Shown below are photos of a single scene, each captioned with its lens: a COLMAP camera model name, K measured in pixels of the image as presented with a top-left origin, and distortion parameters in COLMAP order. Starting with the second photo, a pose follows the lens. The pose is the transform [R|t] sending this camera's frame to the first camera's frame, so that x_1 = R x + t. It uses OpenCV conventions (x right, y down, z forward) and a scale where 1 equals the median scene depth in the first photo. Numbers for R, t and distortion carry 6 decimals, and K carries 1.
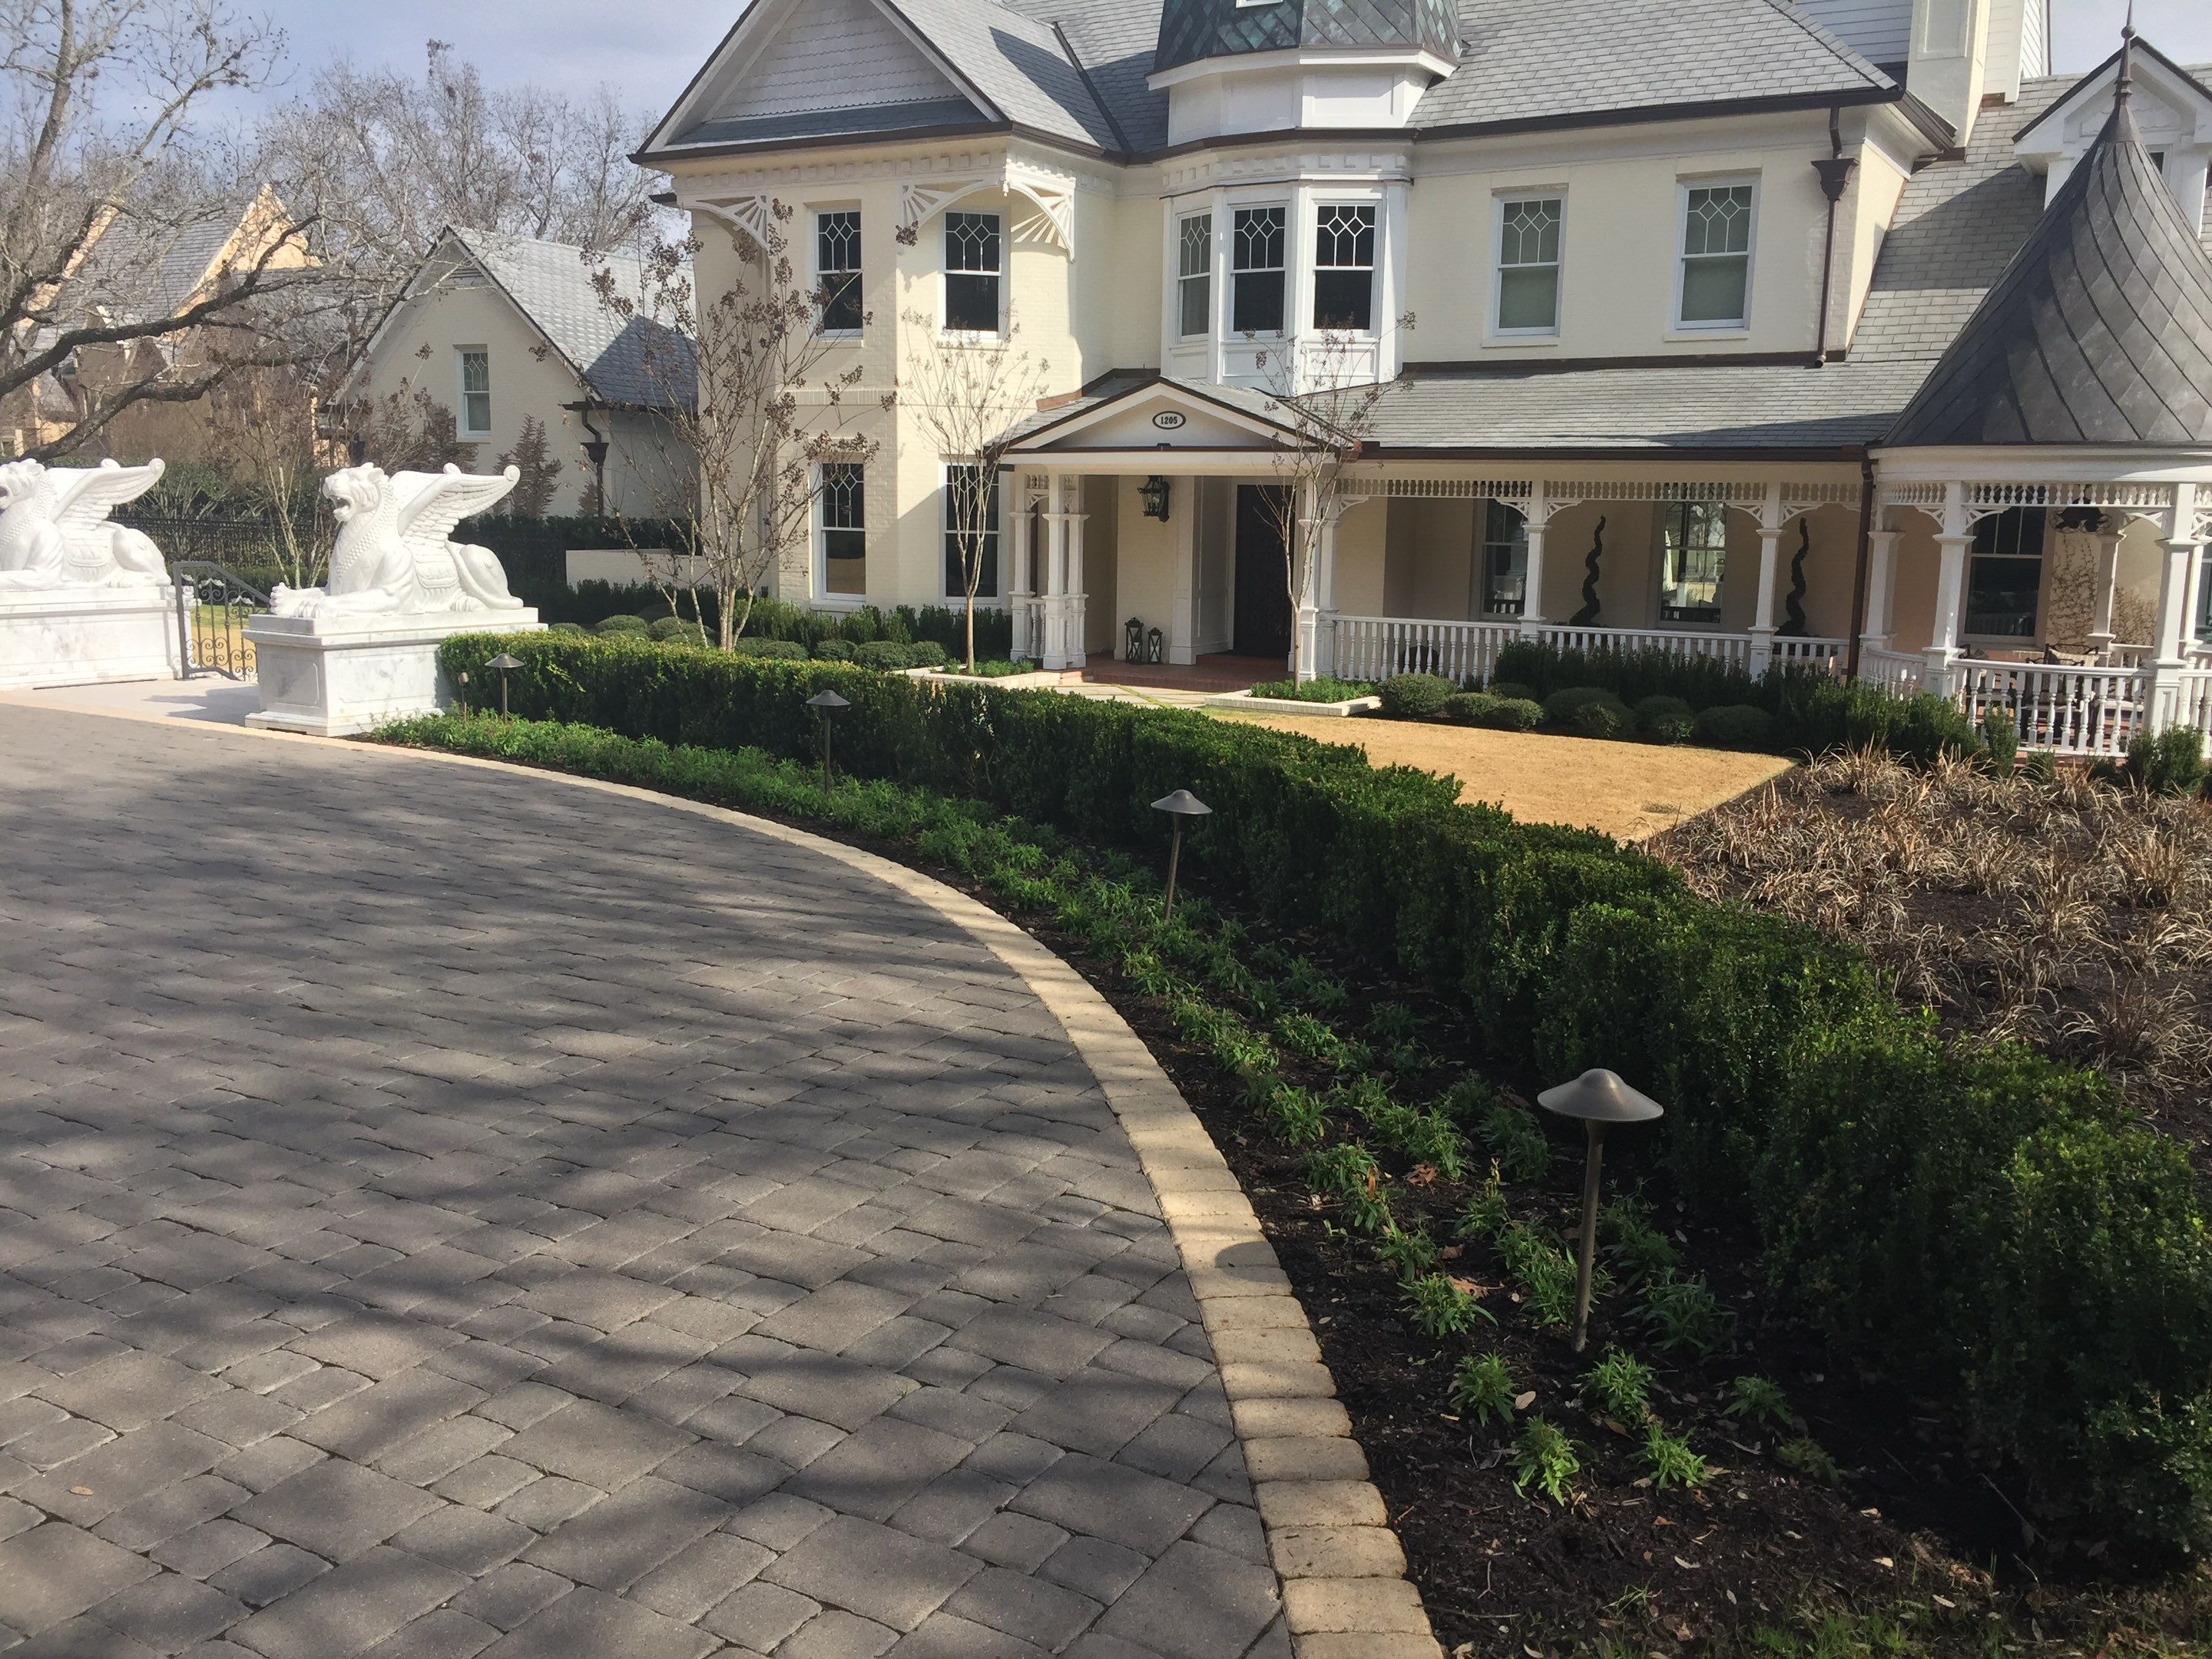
lens RADIAL K [[1921.0, 0, 1107.0], [0, 1921.0, 831.3], [0, 0, 1]] dist [0.047177, -0.030129]
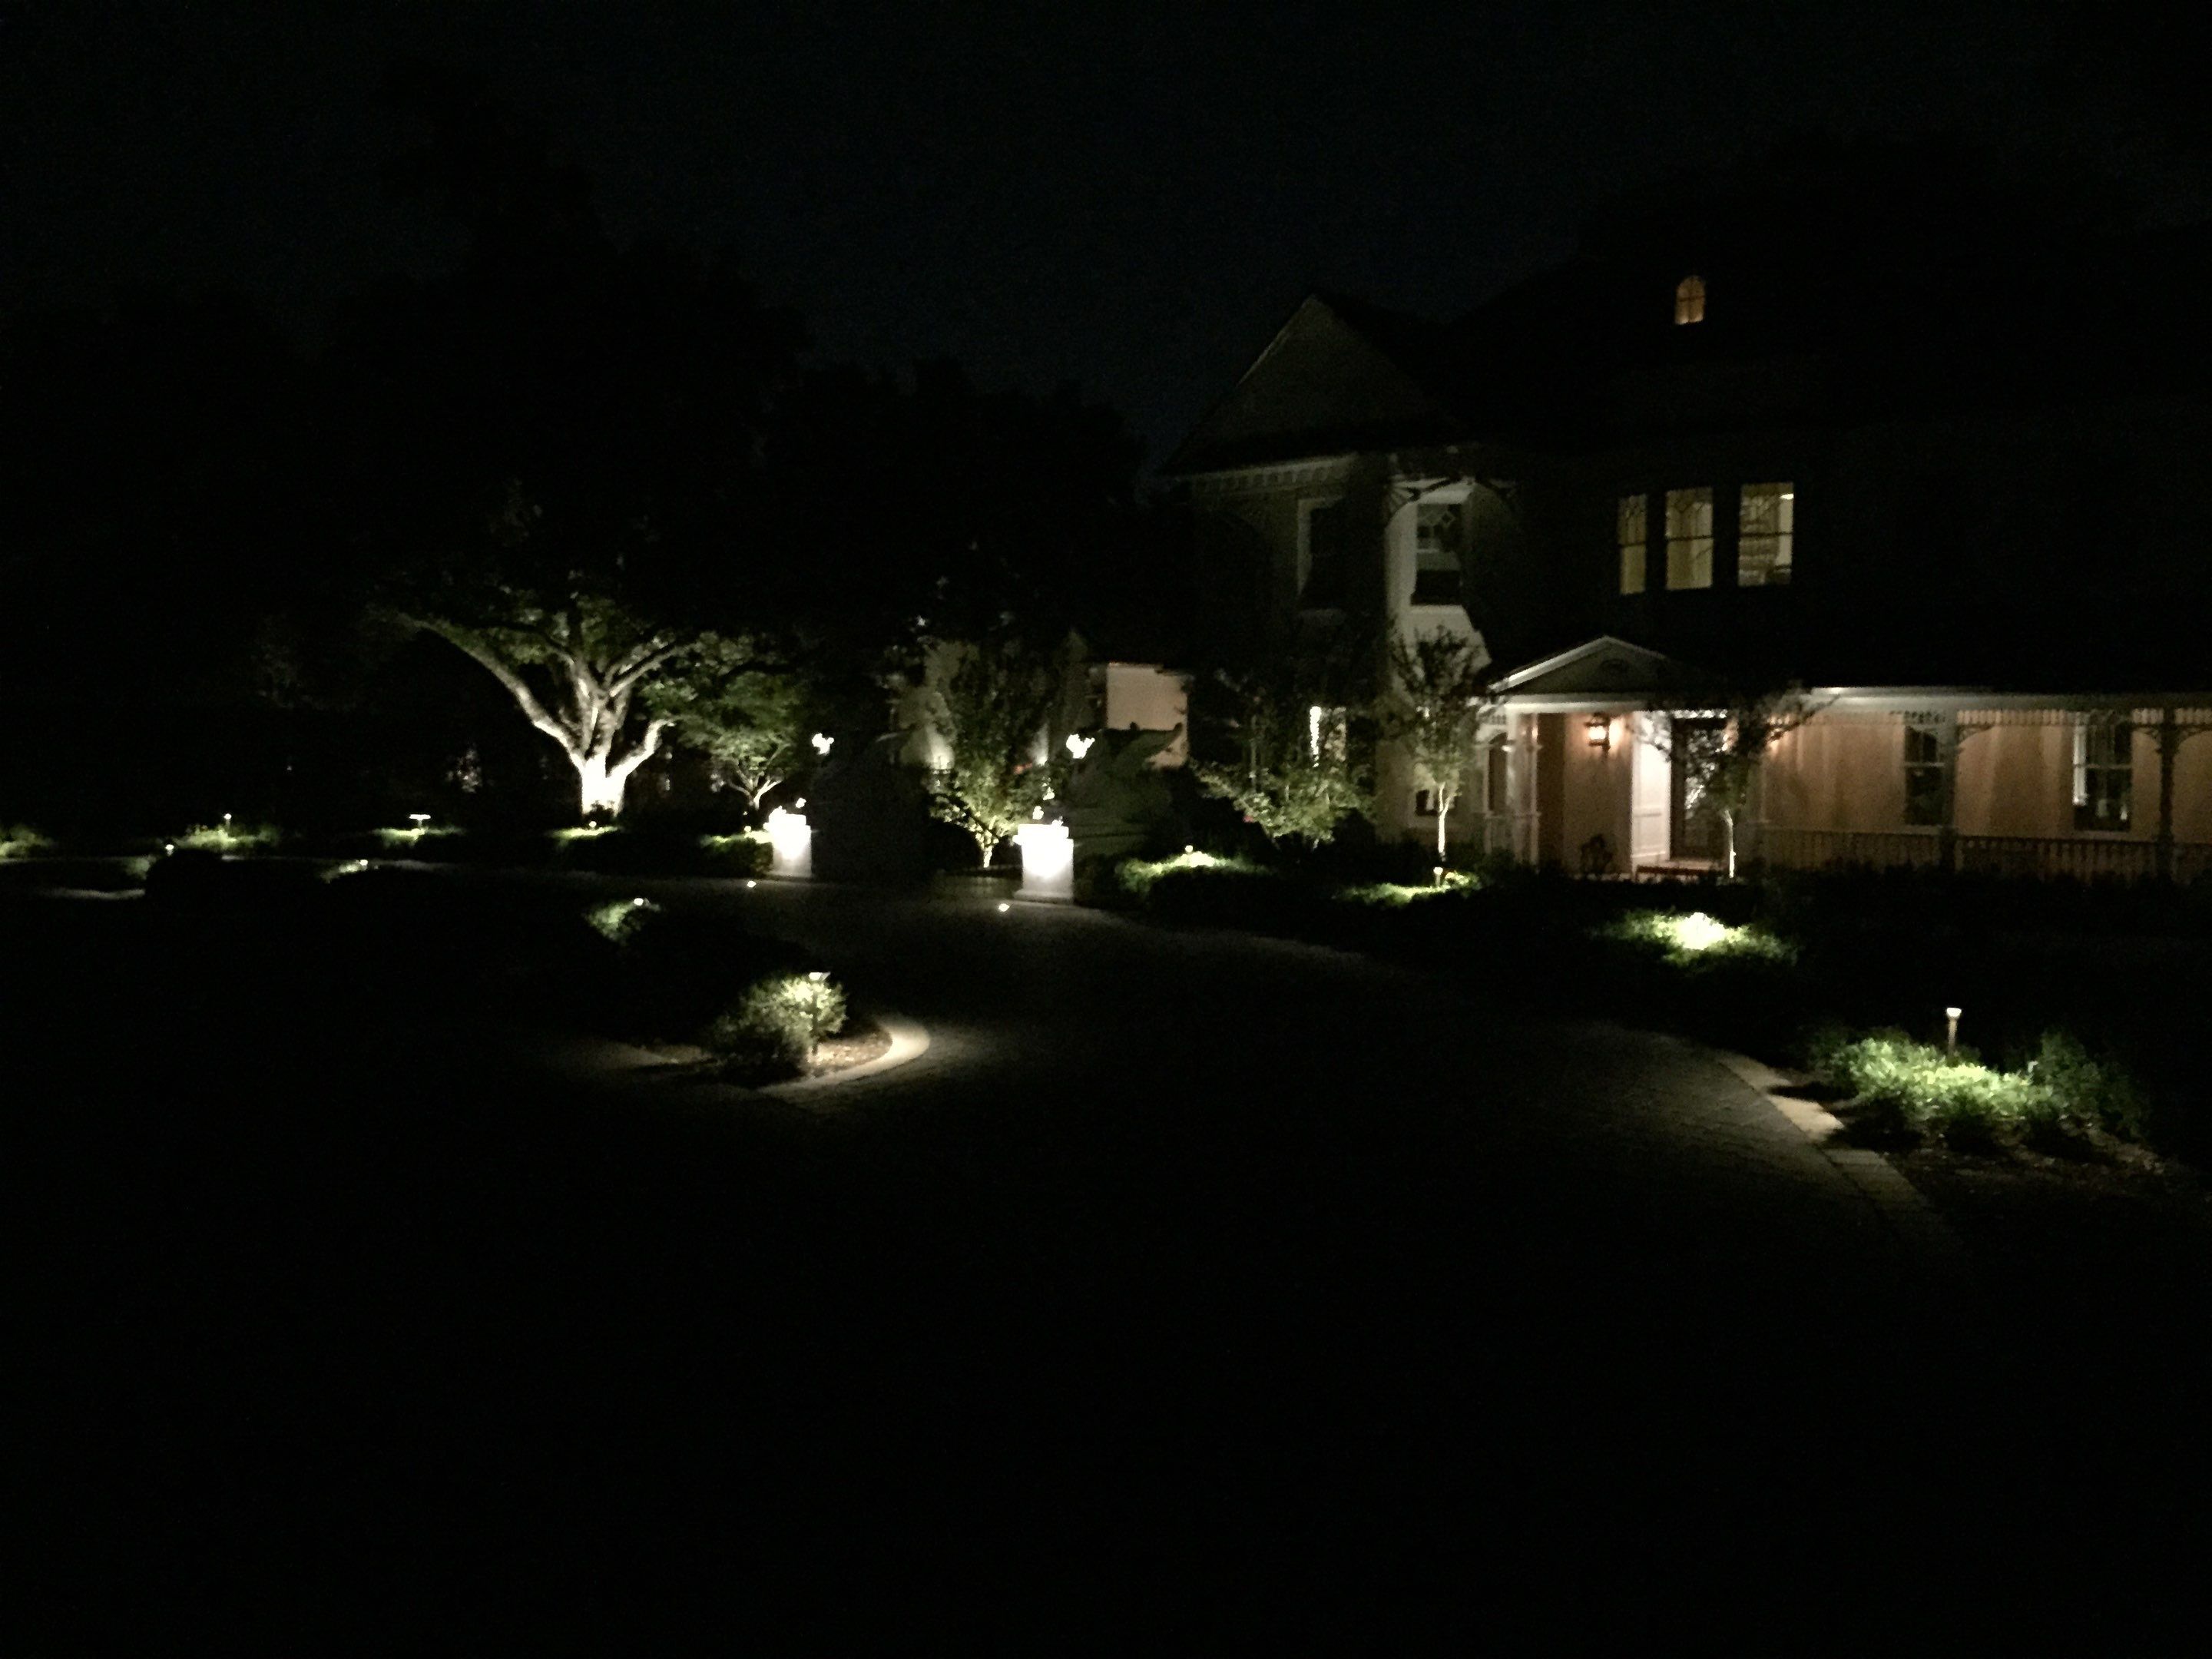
lens RADIAL K [[1921.0, 0, 1104.7], [0, 1921.0, 840.0], [0, 0, 1]] dist [0.047177, -0.030129]
pose [[0.980021, -0.009672, -0.198661, -0.040571], [-0.012853, 0.993649, -0.111785, 0.030632], [0.198480, 0.112105, 0.973673, -0.213273]]
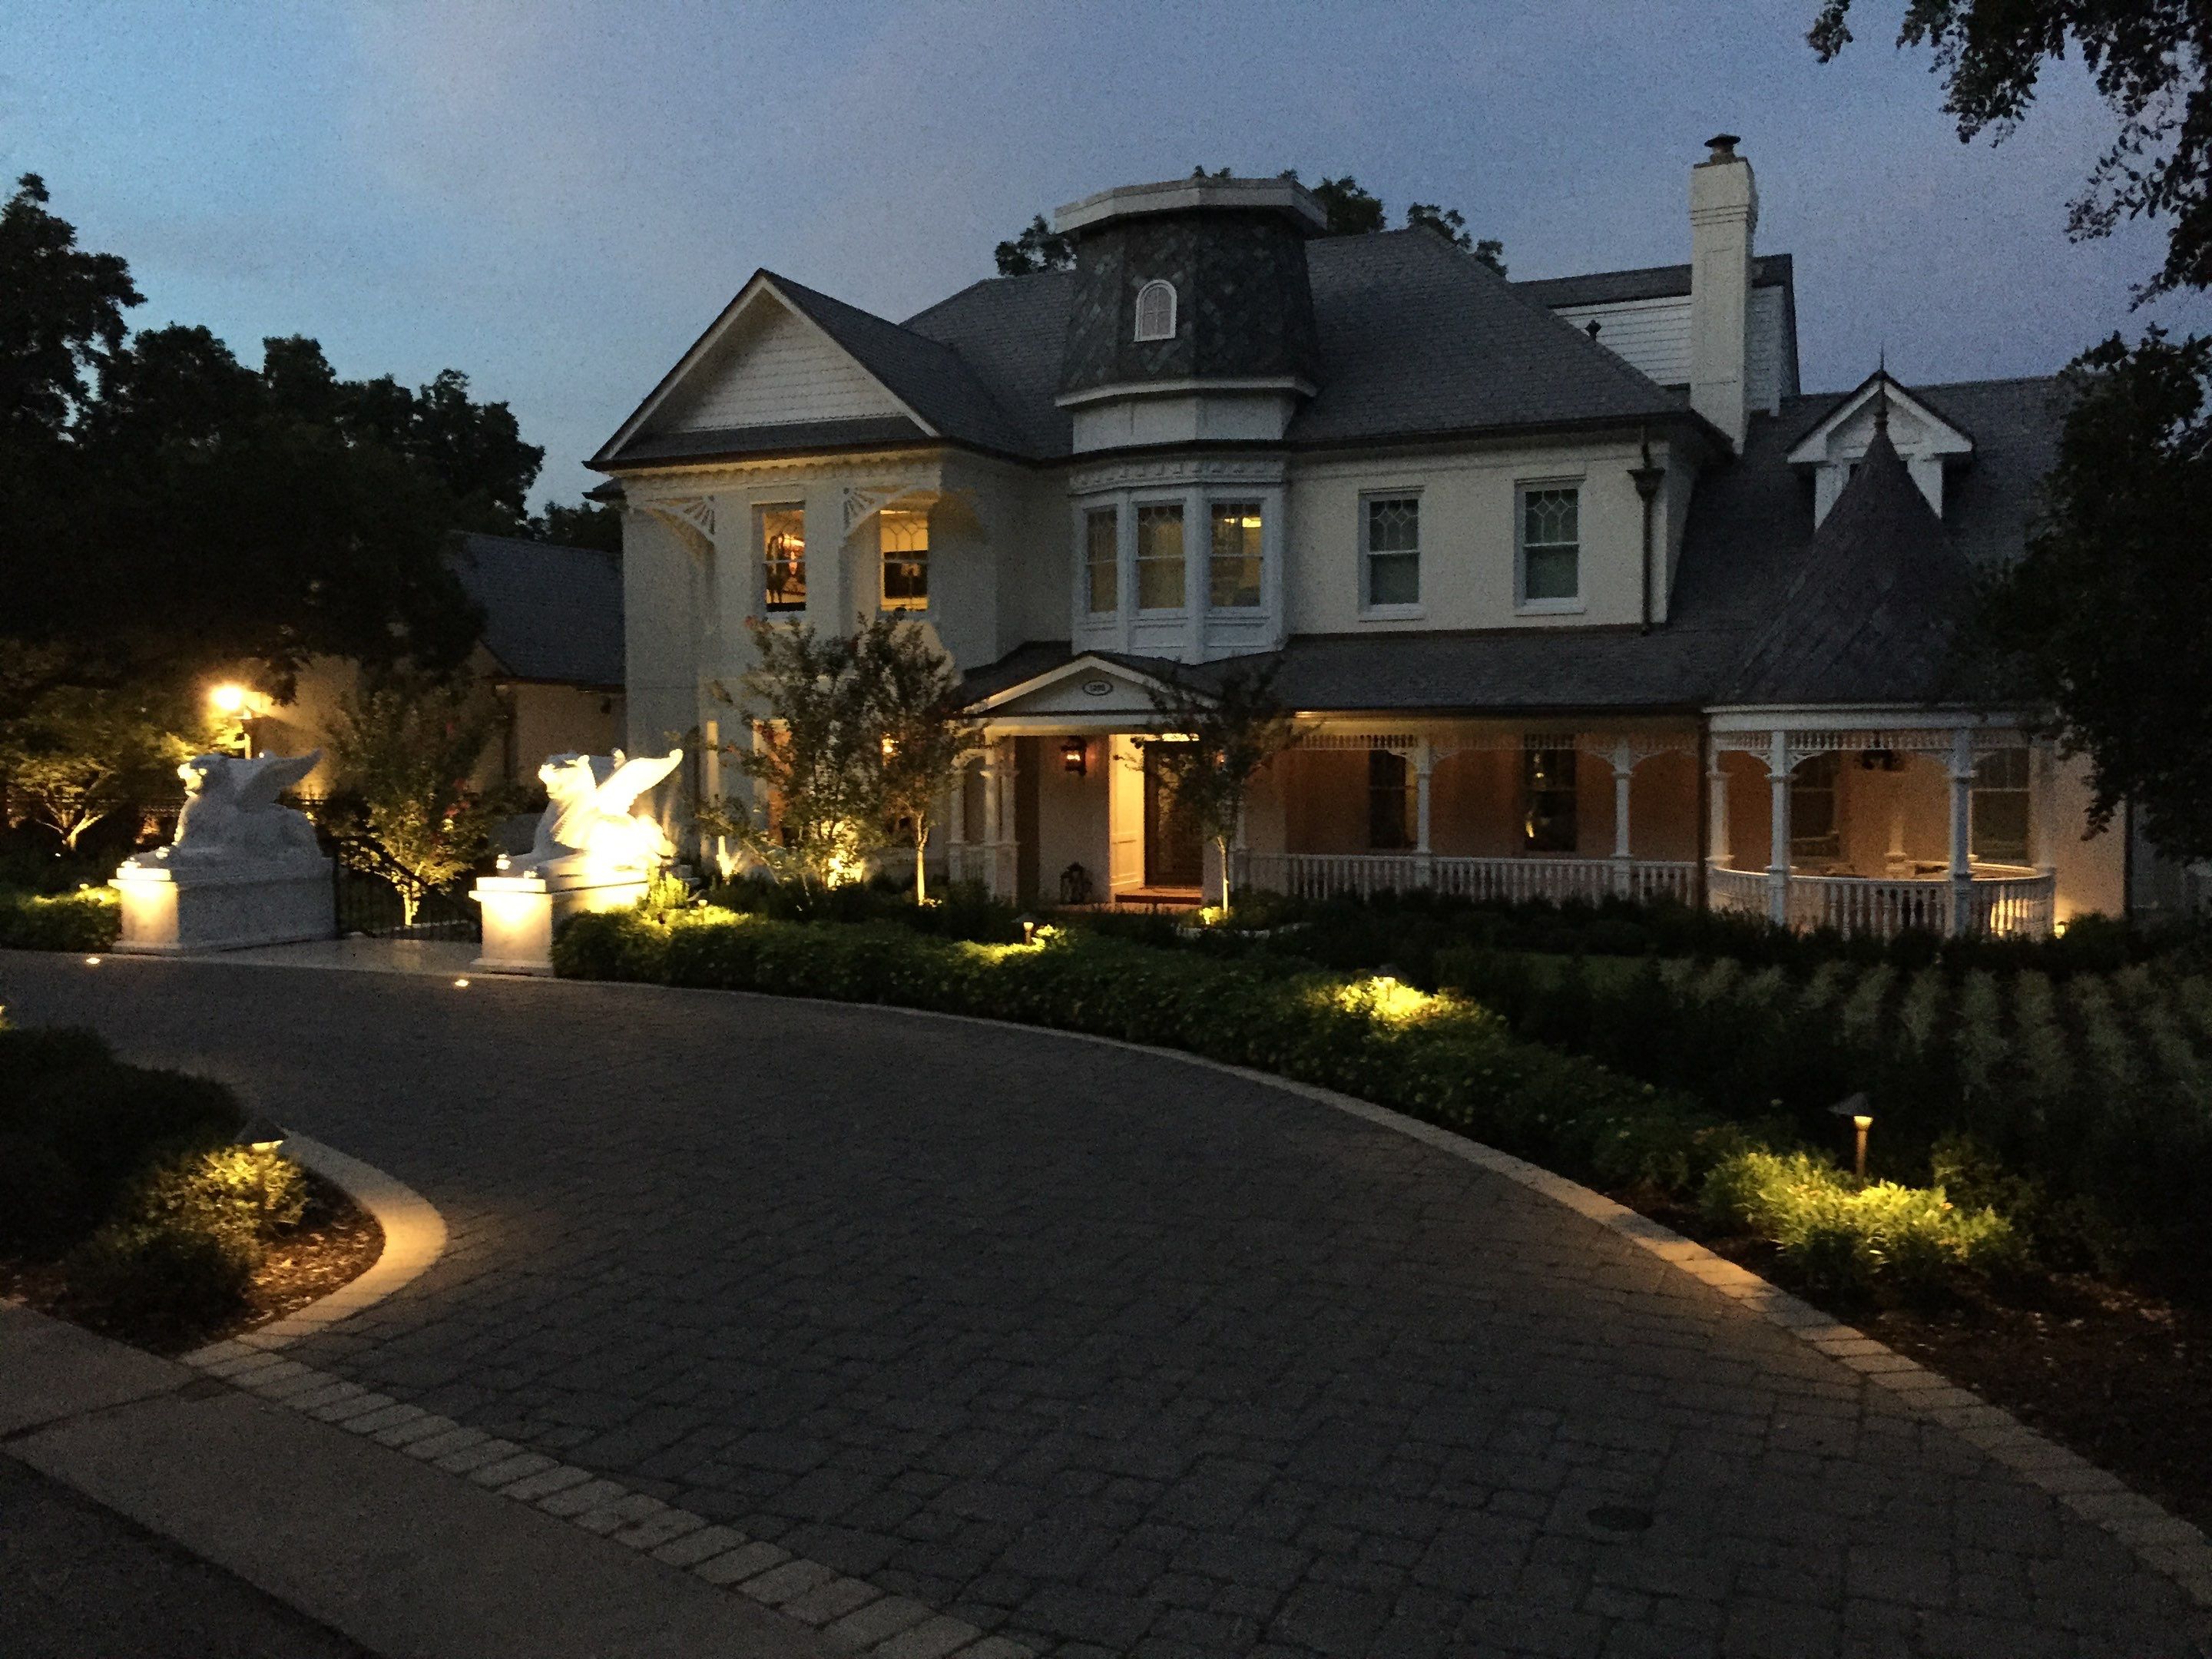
lens RADIAL K [[1921.0, 0, 1116.1], [0, 1921.0, 813.7], [0, 0, 1]] dist [0.047177, -0.030129]
pose [[0.992358, -0.027861, 0.120205, -0.095845], [0.043744, 0.990339, -0.131588, 0.009783], [-0.115377, 0.135841, 0.983989, -0.108147]]
